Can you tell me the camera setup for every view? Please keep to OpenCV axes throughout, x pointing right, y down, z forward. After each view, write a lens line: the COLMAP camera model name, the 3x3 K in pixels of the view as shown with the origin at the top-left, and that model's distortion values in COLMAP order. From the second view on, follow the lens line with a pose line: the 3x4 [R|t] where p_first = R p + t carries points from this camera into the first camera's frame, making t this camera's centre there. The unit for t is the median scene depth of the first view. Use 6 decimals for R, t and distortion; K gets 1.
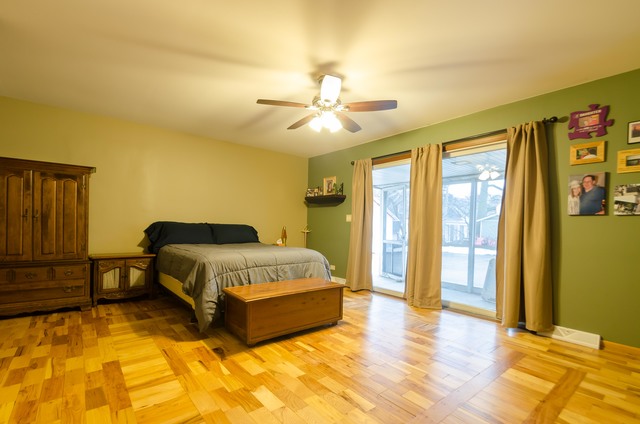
lens RADIAL K [[281.8, 0, 321.6], [0, 281.8, 227.4], [0, 0, 1]] dist [0.026369, 0.000203]
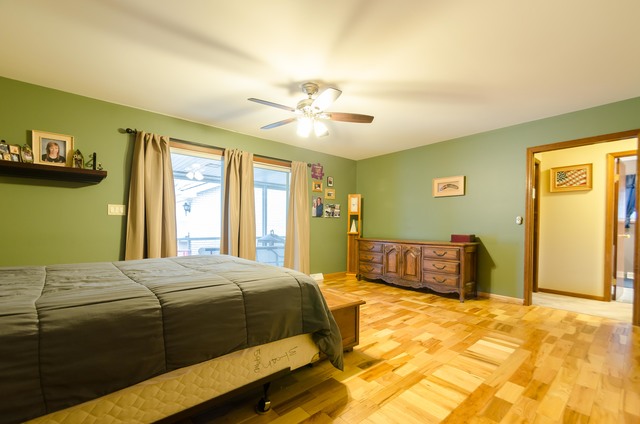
lens RADIAL K [[278.8, 0, 321.2], [0, 278.8, 230.8], [0, 0, 1]] dist [-0.002585, -0.000475]
pose [[-0.010809, -0.027383, 0.999567, -1.090022], [0.009348, 0.999579, 0.027484, 0.001265], [-0.999898, 0.009641, -0.010548, 1.038610]]
